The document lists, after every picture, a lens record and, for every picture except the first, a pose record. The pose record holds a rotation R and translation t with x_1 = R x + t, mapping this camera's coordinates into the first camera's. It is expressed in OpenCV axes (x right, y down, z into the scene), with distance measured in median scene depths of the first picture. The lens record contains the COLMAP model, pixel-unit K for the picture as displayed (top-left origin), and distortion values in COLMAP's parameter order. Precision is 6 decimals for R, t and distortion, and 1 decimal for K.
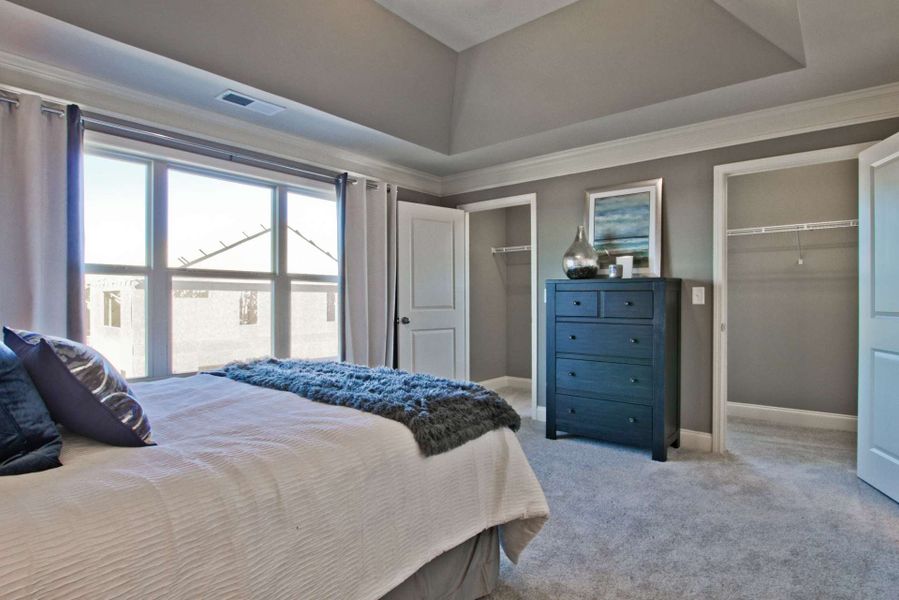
lens RADIAL K [[476.4, 0, 448.4], [0, 476.4, 295.9], [0, 0, 1]] dist [0.004211, -0.000704]
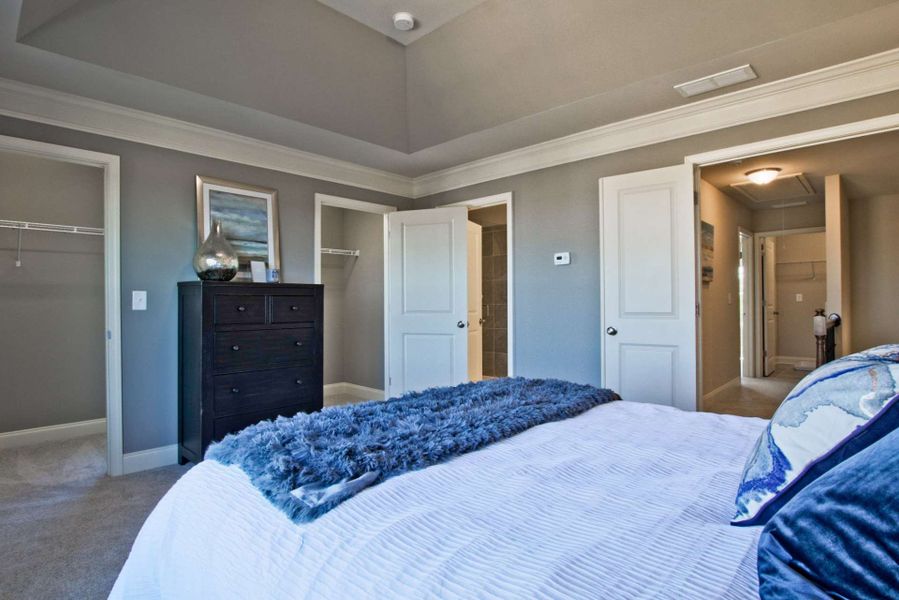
lens RADIAL K [[476.4, 0, 448.1], [0, 476.4, 304.5], [0, 0, 1]] dist [0.004211, -0.000704]
pose [[0.103574, -0.003629, 0.994615, -0.544487], [-0.004859, 0.999980, 0.004155, 0.001792], [-0.994610, -0.005263, 0.103555, 0.491565]]
